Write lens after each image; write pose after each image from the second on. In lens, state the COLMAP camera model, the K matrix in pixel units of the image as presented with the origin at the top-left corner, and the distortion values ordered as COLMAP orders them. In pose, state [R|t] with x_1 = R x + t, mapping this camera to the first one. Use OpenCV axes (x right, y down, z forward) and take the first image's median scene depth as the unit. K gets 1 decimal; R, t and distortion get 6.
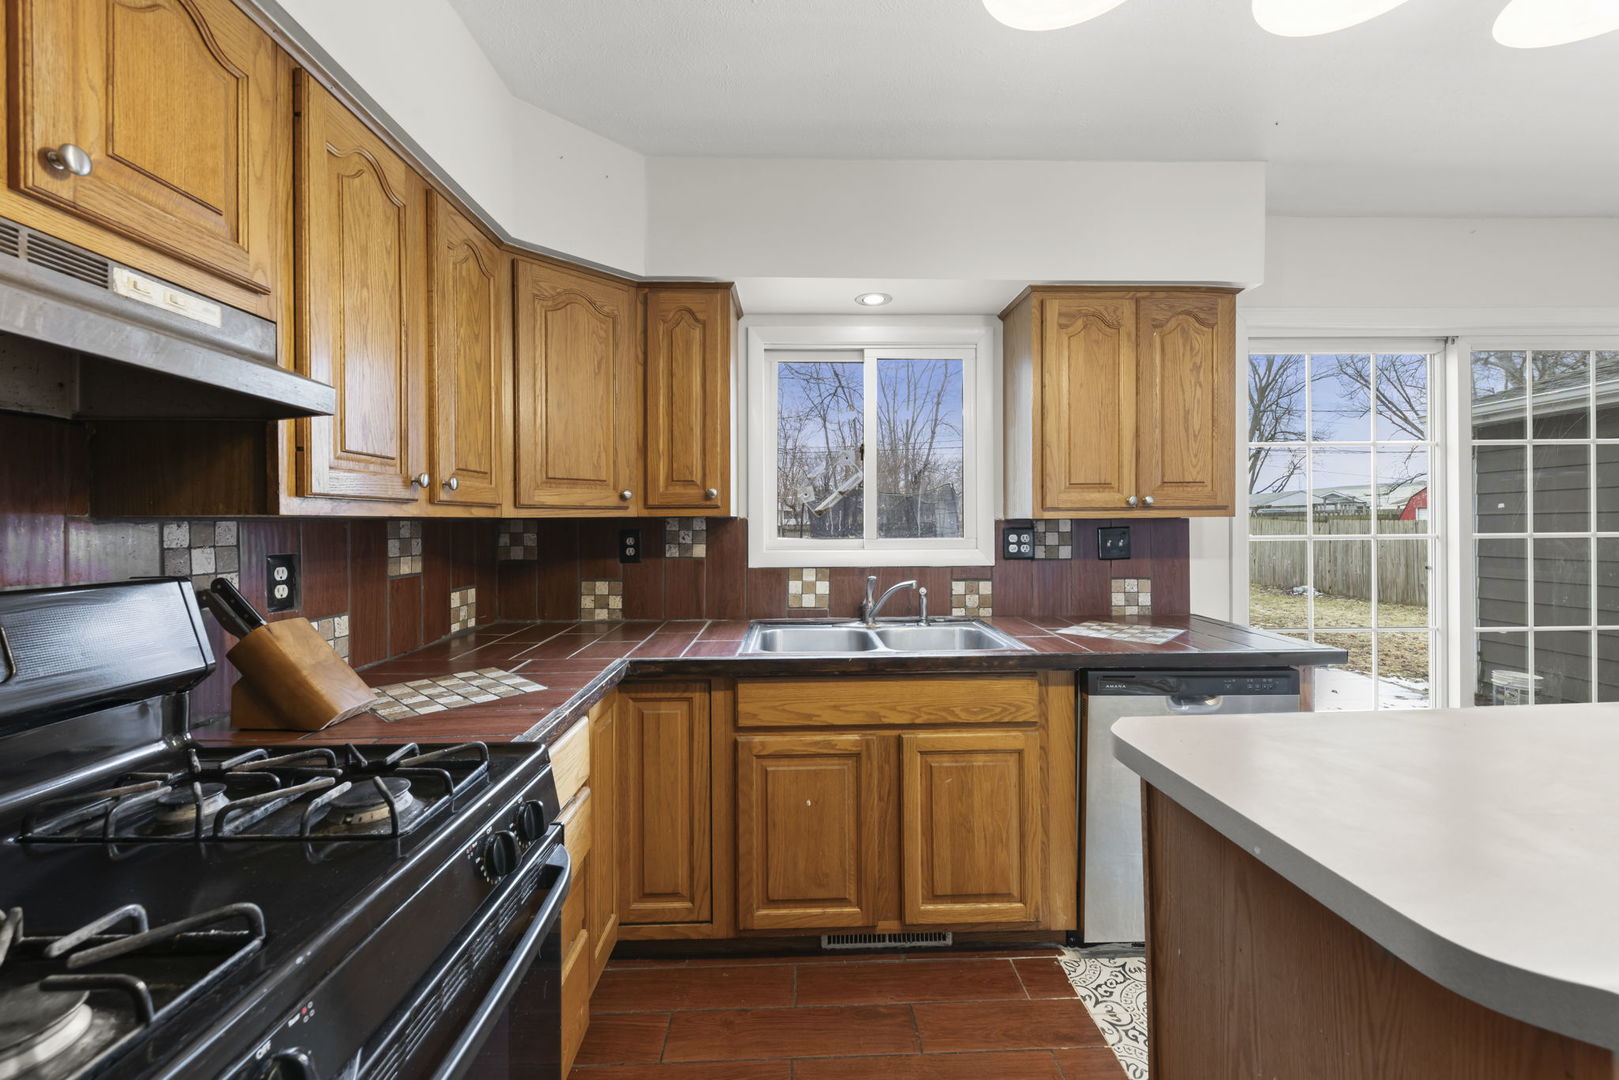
lens RADIAL K [[634.4, 0, 810.9], [0, 634.4, 521.2], [0, 0, 1]] dist [0.001196, 0.000017]
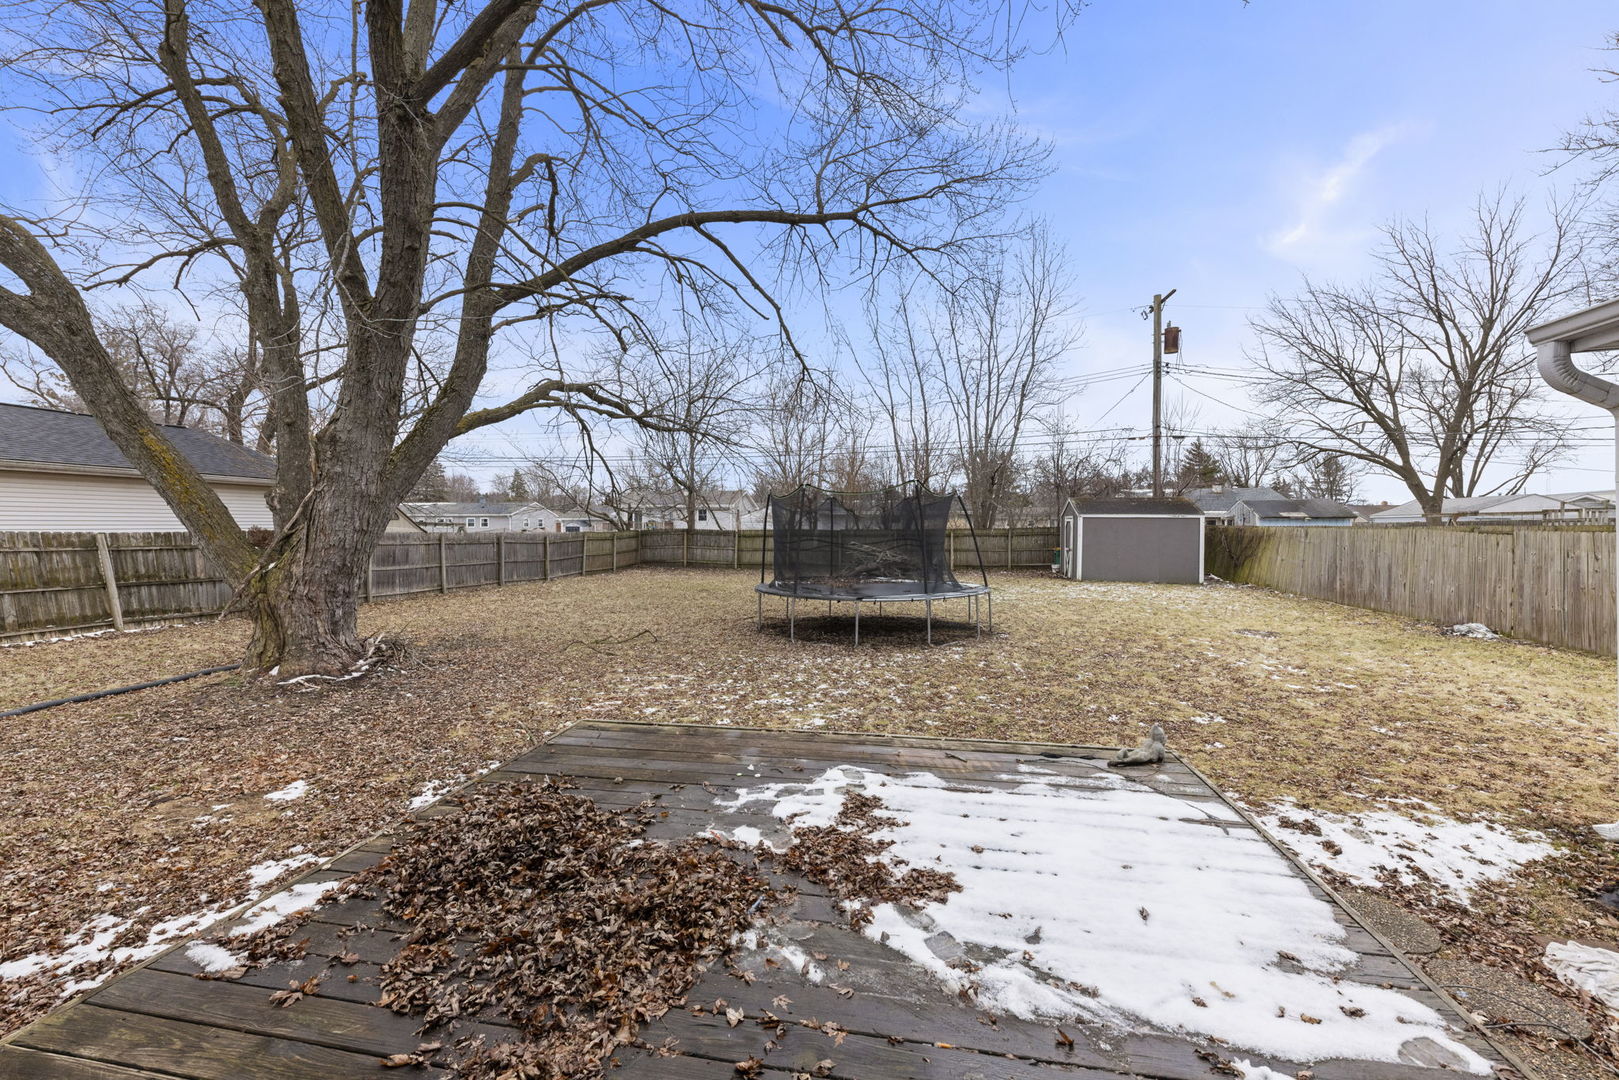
lens RADIAL K [[634.4, 0, 810.9], [0, 634.4, 521.2], [0, 0, 1]] dist [0.001196, 0.000017]
pose [[0.977643, 0.007125, -0.210152, 1.349091], [-0.008763, 0.999938, -0.006864, -0.012540], [0.210090, 0.008552, 0.977645, 0.967604]]
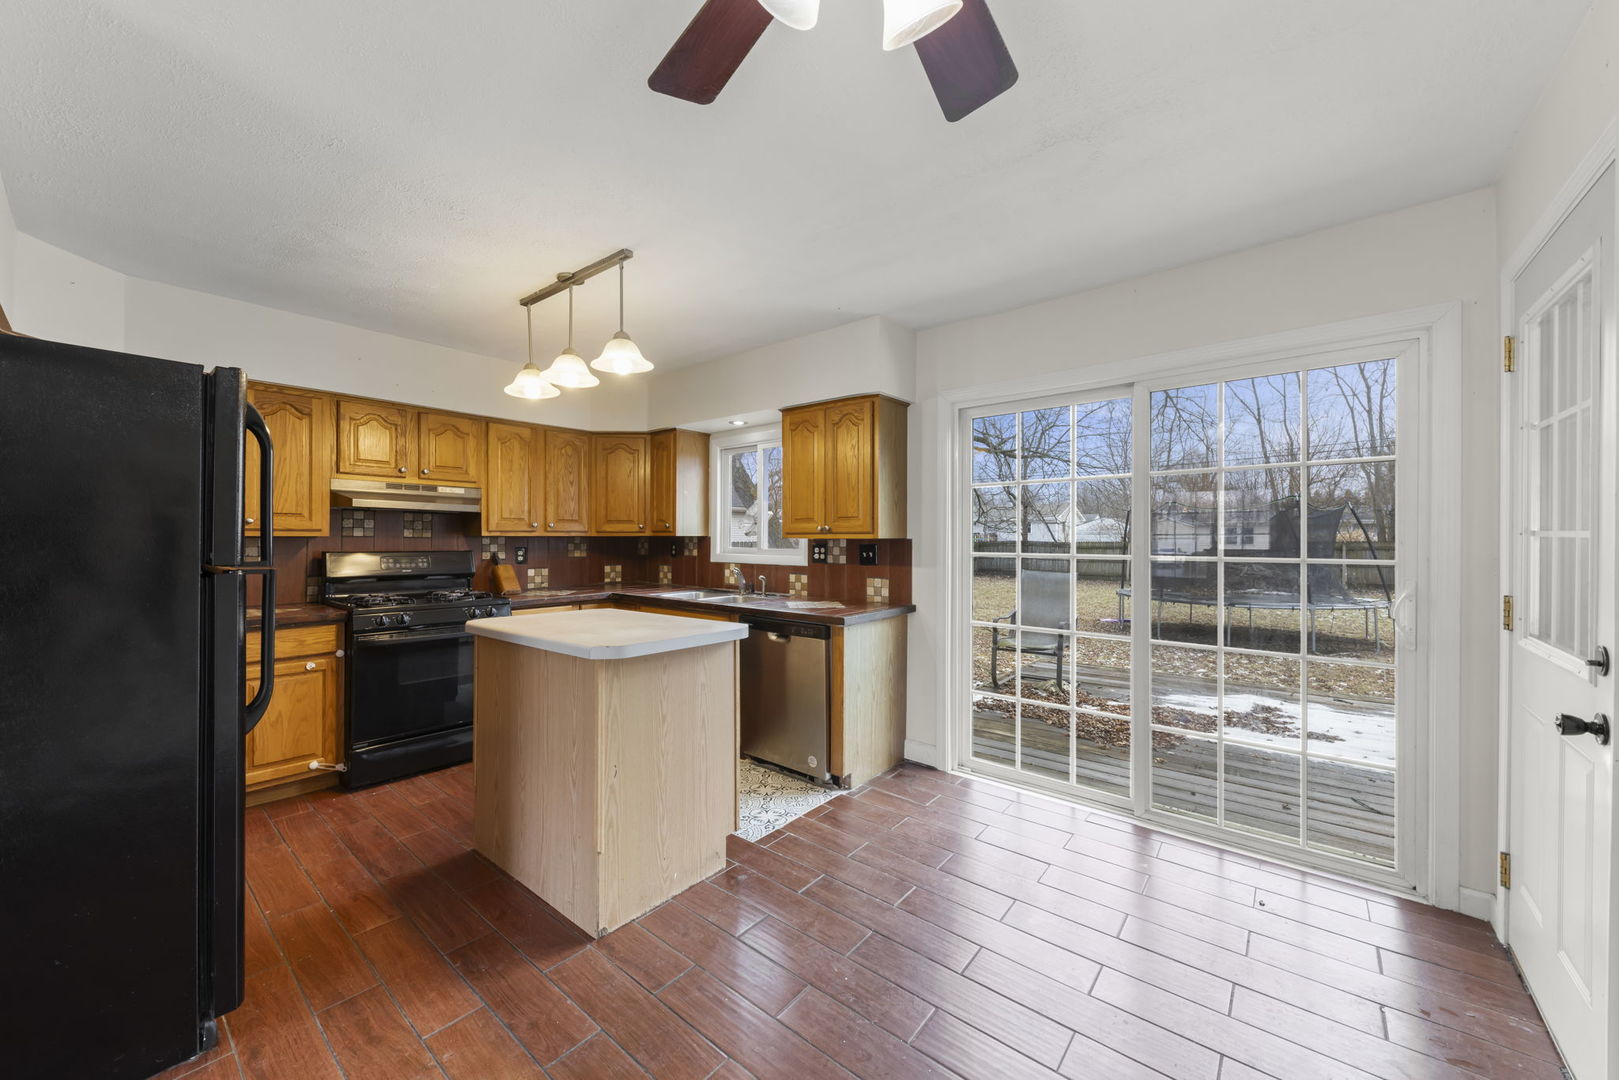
lens RADIAL K [[600.2, 0, 809.5], [0, 600.2, 540.0], [0, 0, 1]] dist [0.000141, -0.000325]
pose [[0.751249, 0.011704, -0.659916, 1.349193], [-0.007416, 0.999929, 0.009292, -0.014107], [0.659978, -0.002086, 0.751282, -0.200535]]
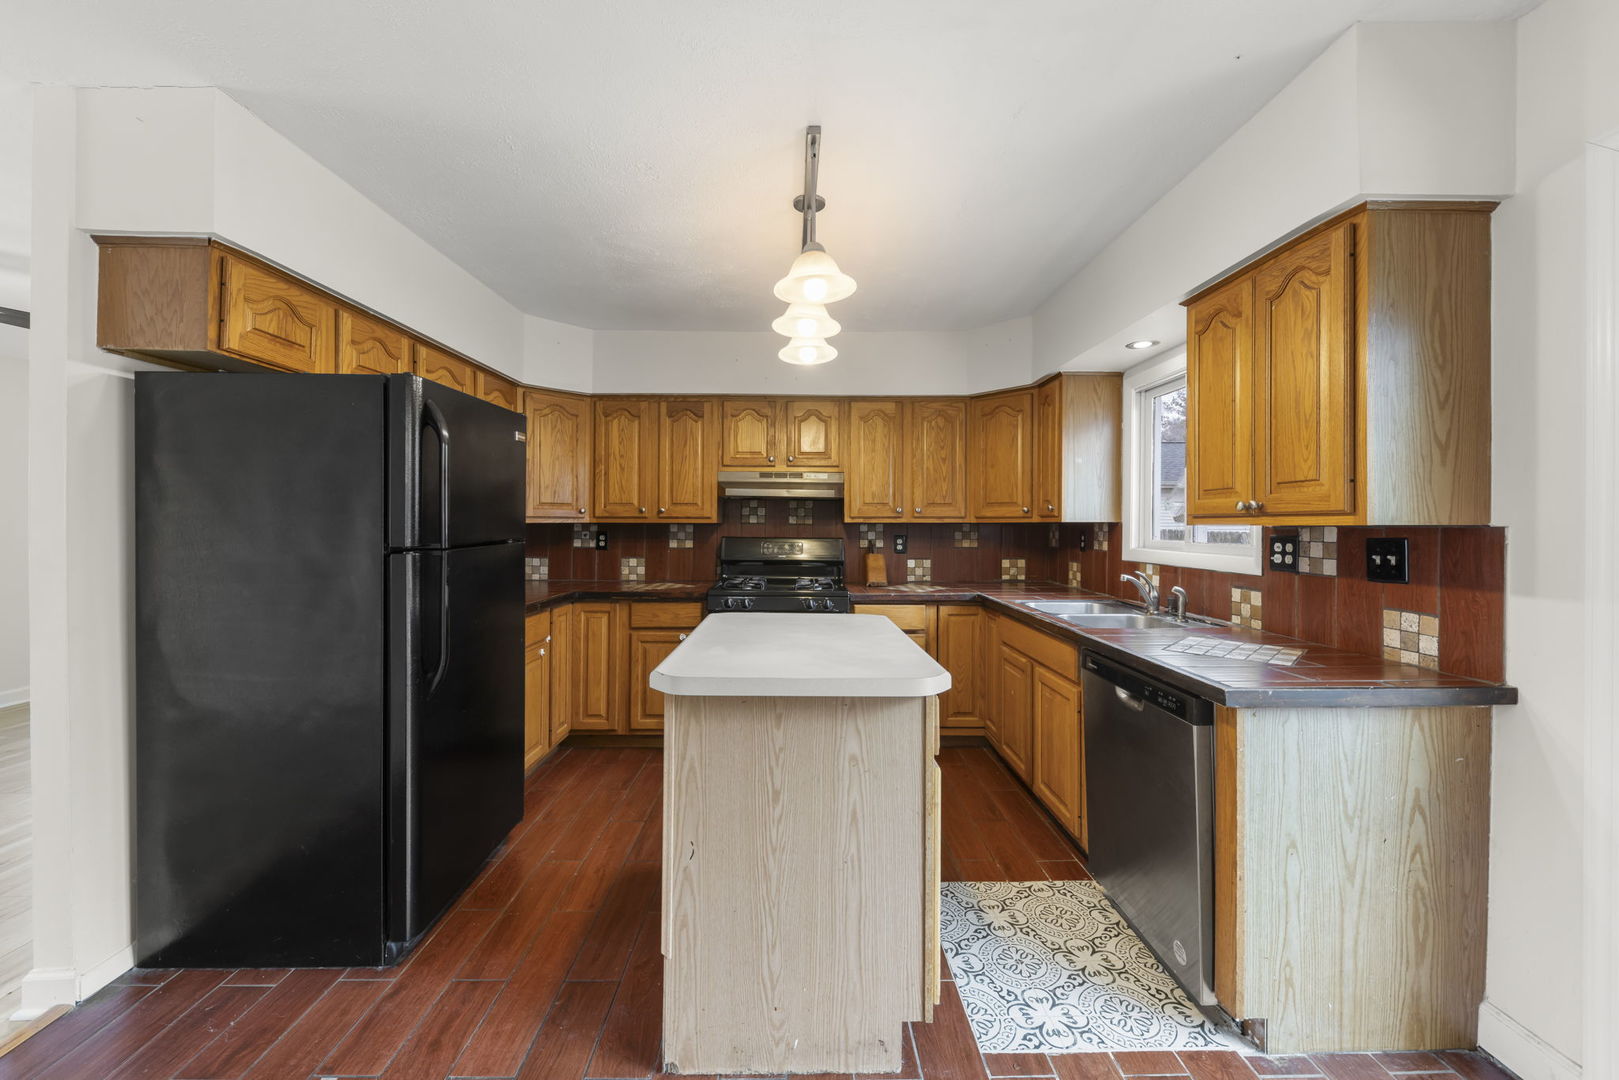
lens RADIAL K [[626.6, 0, 803.8], [0, 626.6, 524.5], [0, 0, 1]] dist [0.011413, -0.006995]
pose [[-0.017538, 0.007614, -0.999817, 1.222151], [-0.001671, 0.999969, 0.007645, -0.010628], [0.999845, 0.001805, -0.017524, 0.344866]]
